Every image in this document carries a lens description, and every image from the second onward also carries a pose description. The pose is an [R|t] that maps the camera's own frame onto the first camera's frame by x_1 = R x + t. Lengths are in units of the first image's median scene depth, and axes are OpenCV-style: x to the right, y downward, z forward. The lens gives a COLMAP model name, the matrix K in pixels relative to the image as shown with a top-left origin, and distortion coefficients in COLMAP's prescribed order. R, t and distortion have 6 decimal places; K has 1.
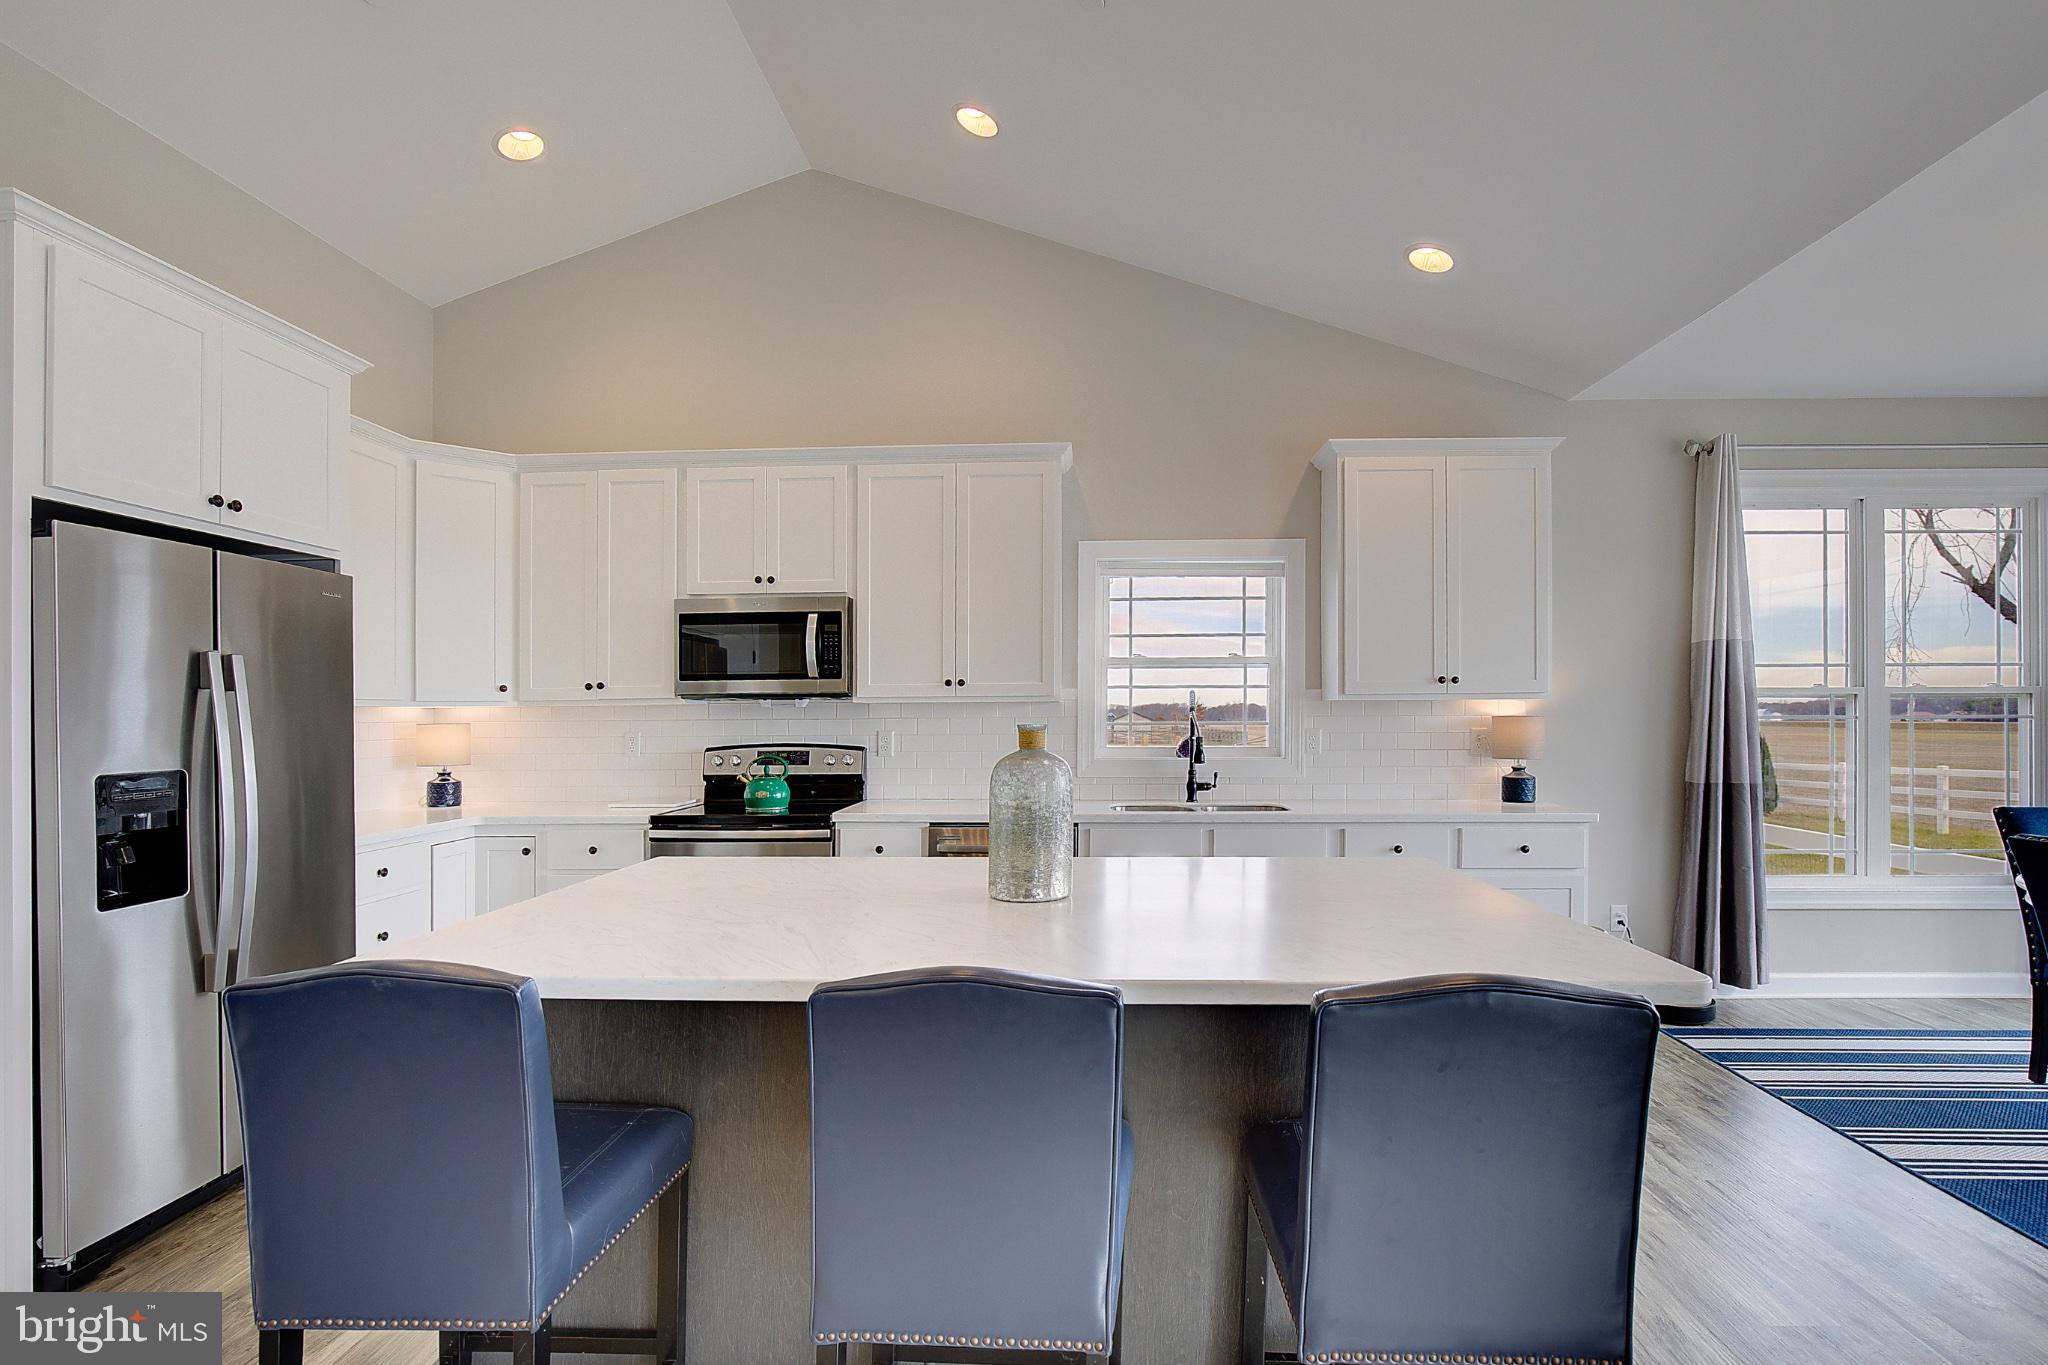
lens RADIAL K [[945.0, 0, 1025.1], [0, 945.0, 714.1], [0, 0, 1]] dist [-0.025825, 0.005727]
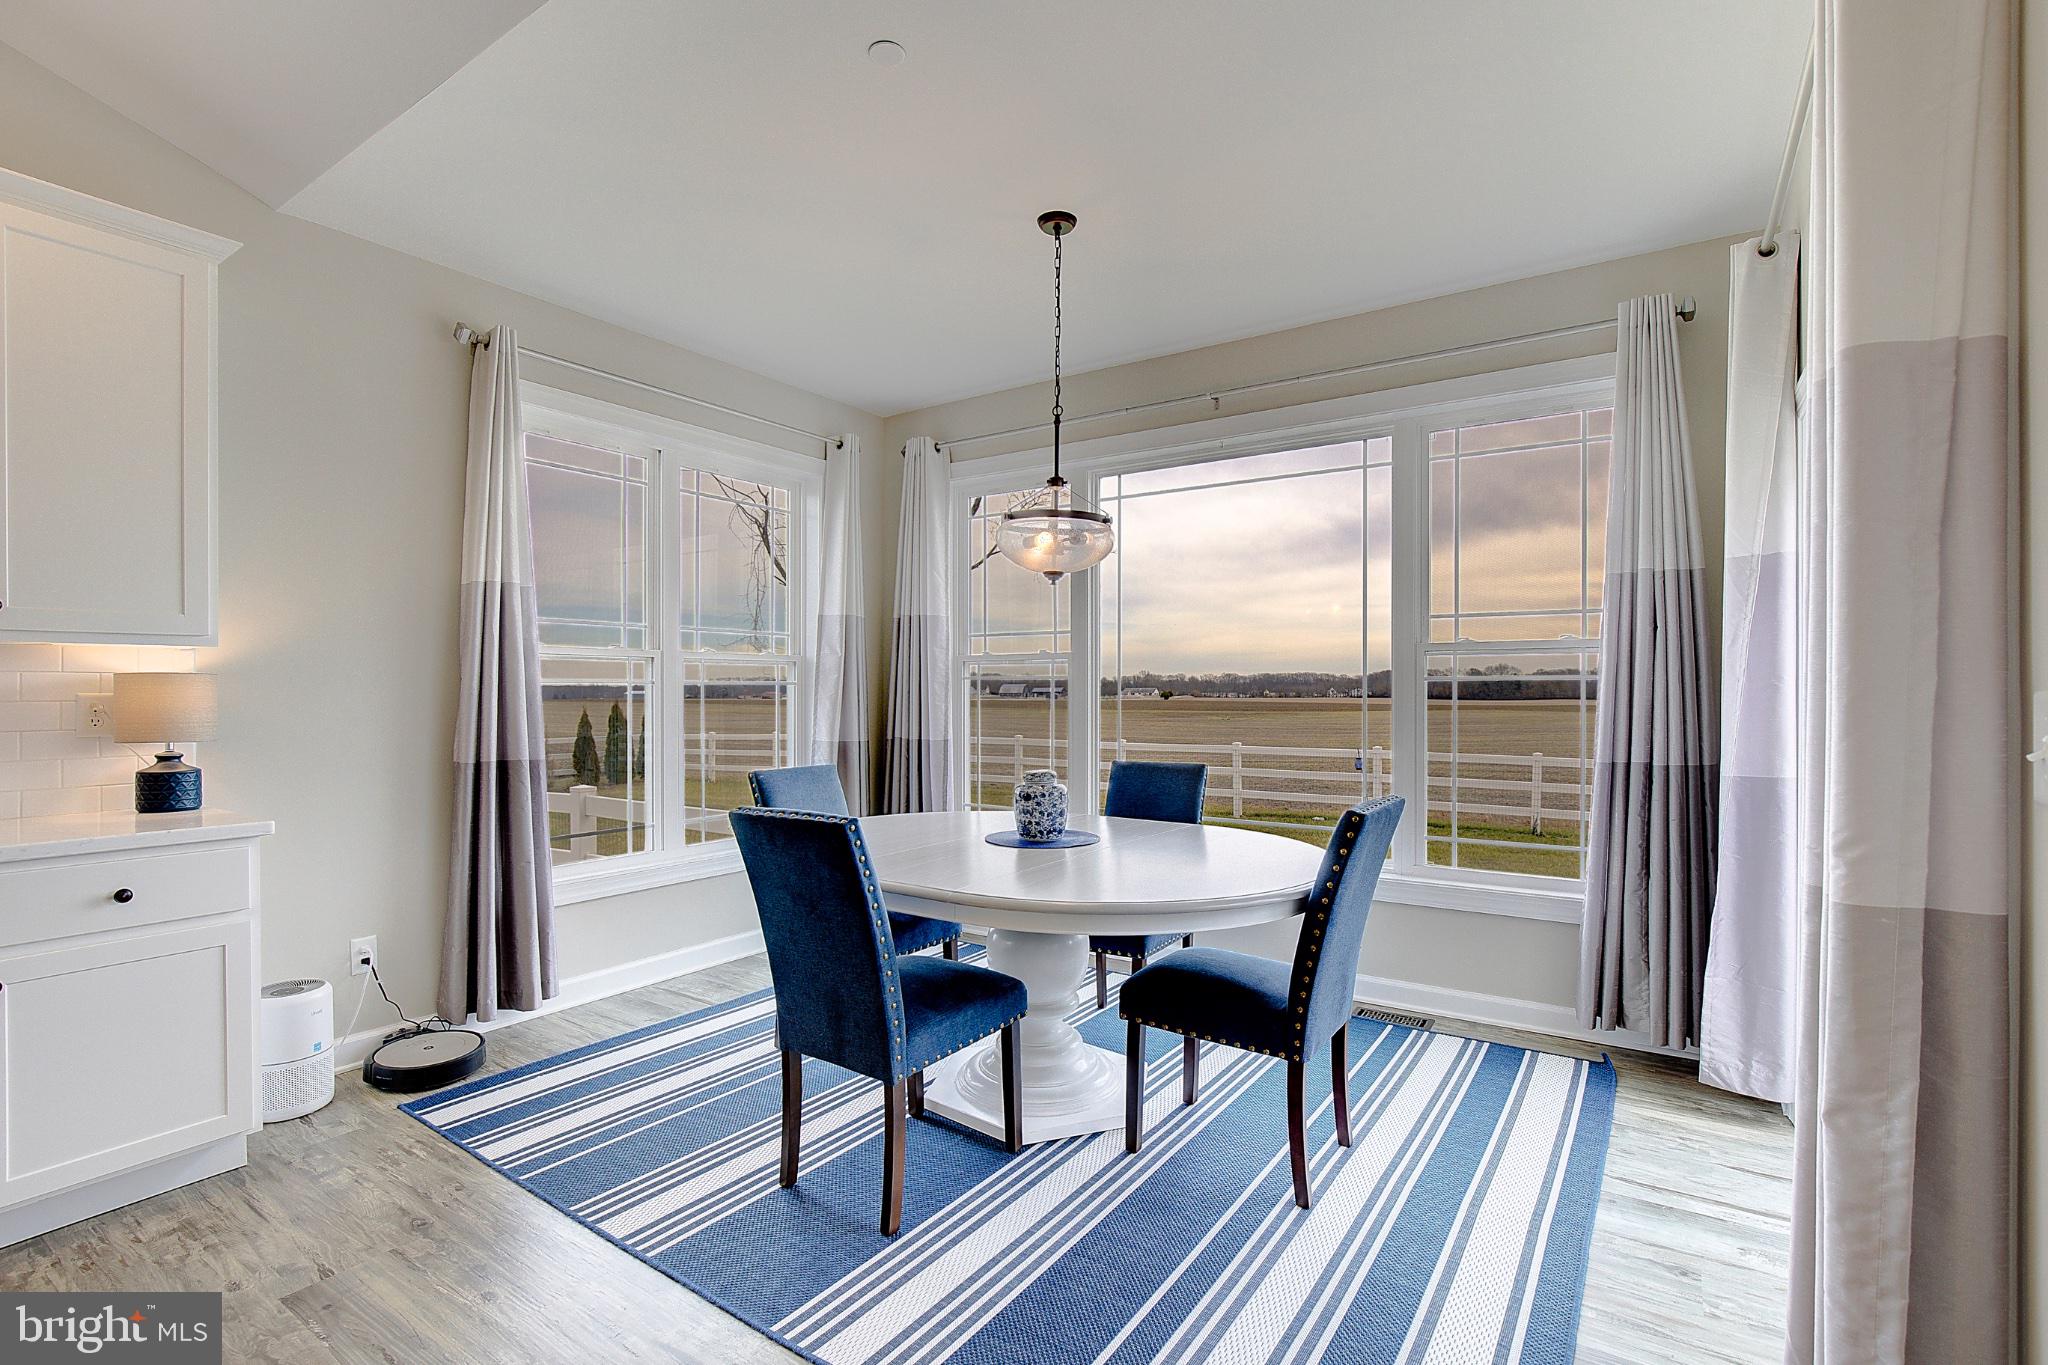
lens RADIAL K [[945.0, 0, 1050.5], [0, 945.0, 684.9], [0, 0, 1]] dist [-0.025825, 0.005727]
pose [[0.510143, 0.008802, 0.860045, 0.299019], [-0.001340, 0.999955, -0.009438, 0.015245], [-0.860089, 0.003662, 0.510132, 0.182562]]
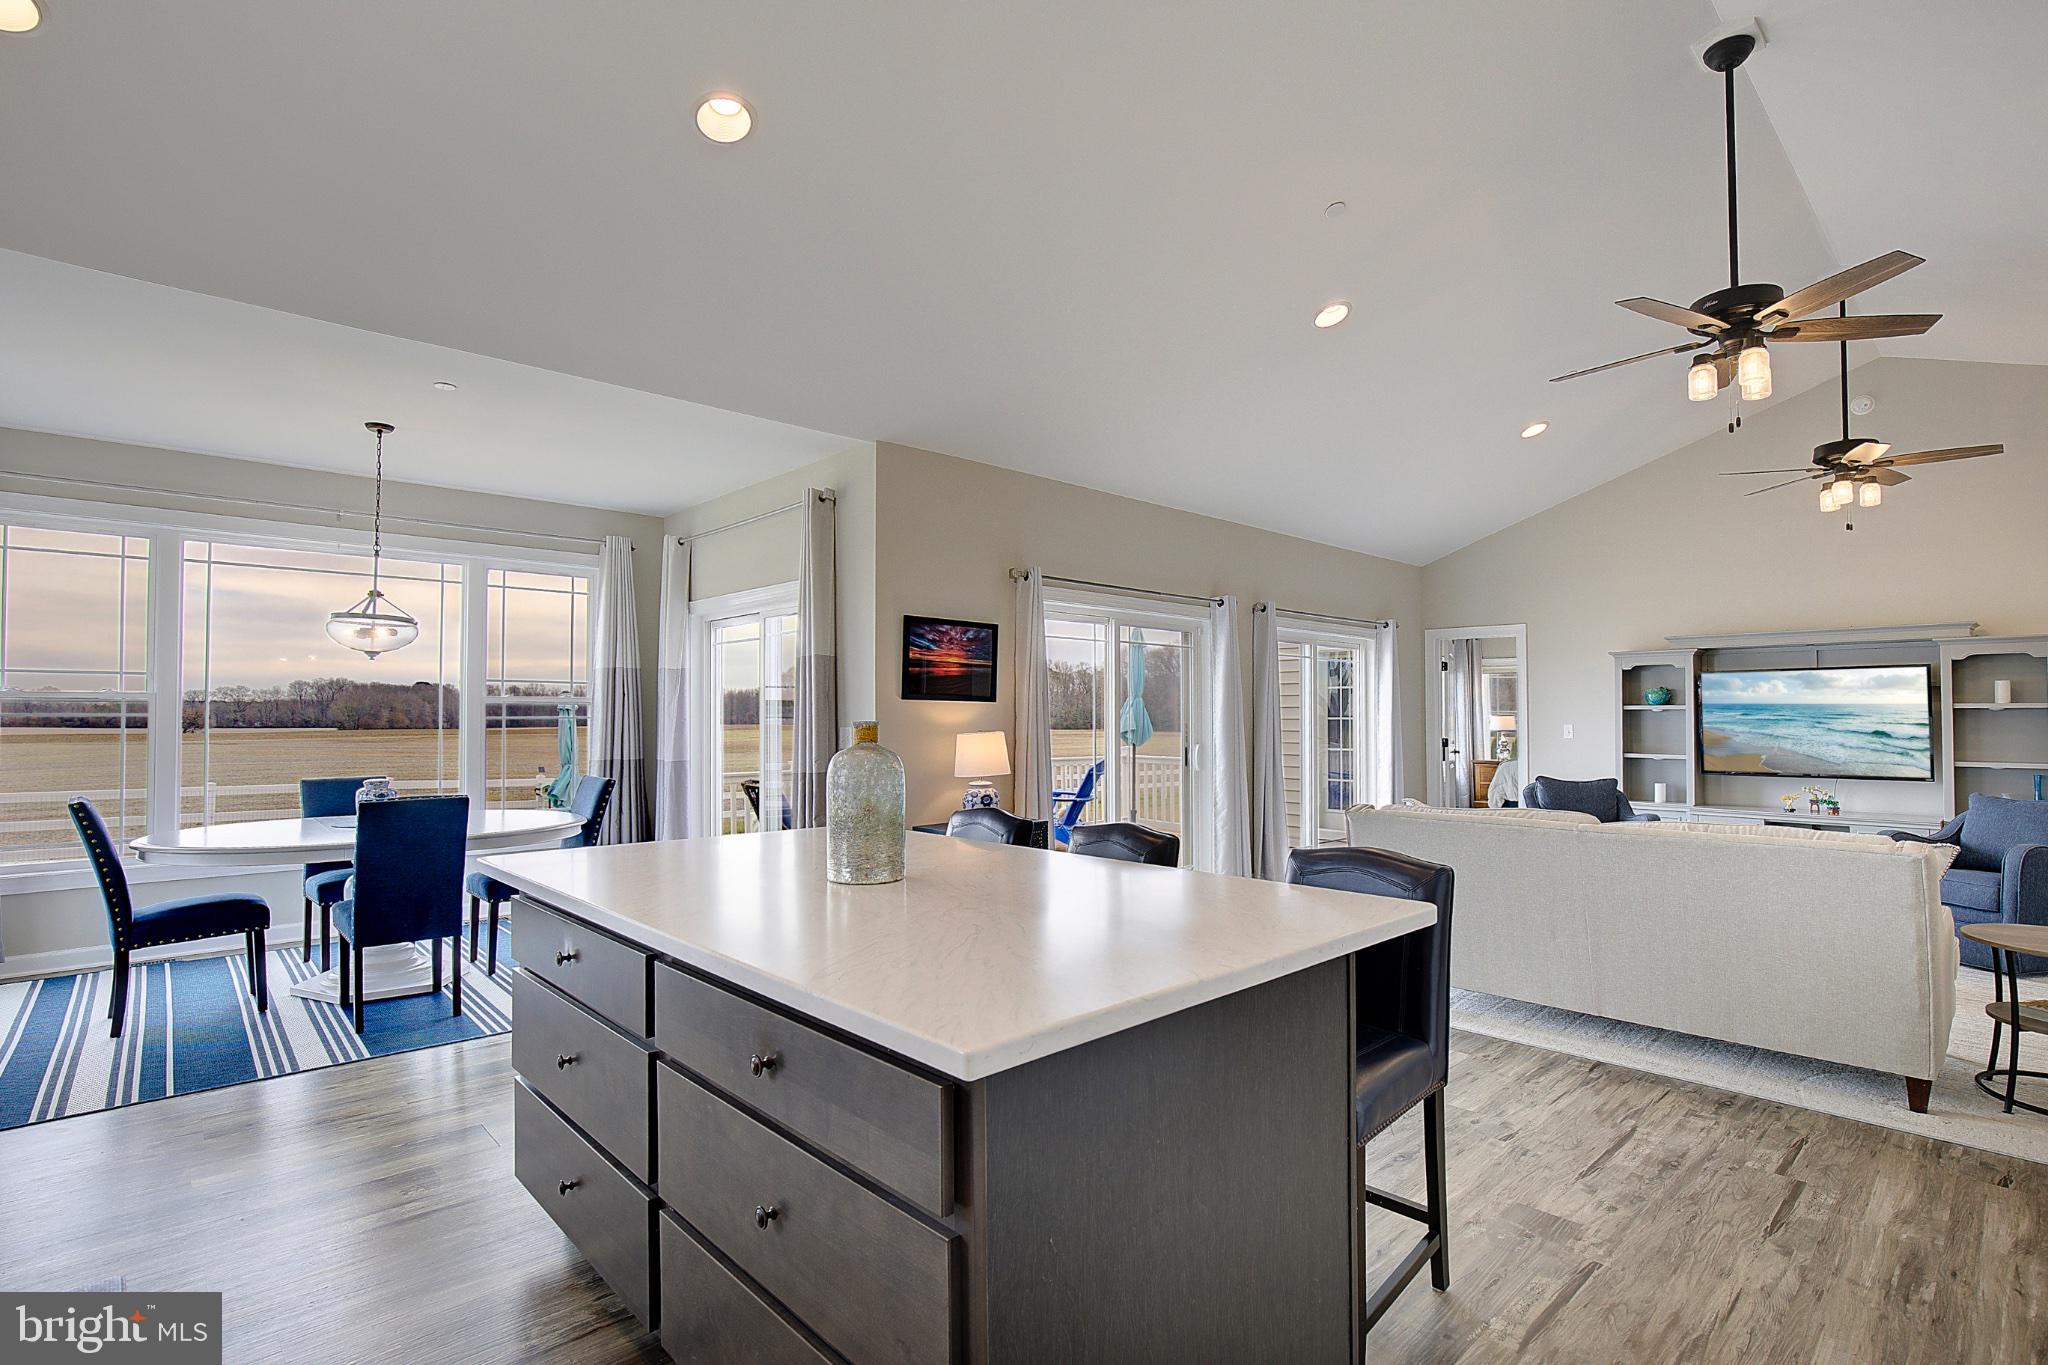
lens RADIAL K [[945.0, 0, 994.0], [0, 945.0, 699.8], [0, 0, 1]] dist [-0.025825, 0.005727]
pose [[-0.704962, 0.015435, 0.709077, -0.387878], [0.000757, 0.999779, -0.021010, 0.003395], [-0.709245, -0.014274, -0.704818, 0.818464]]
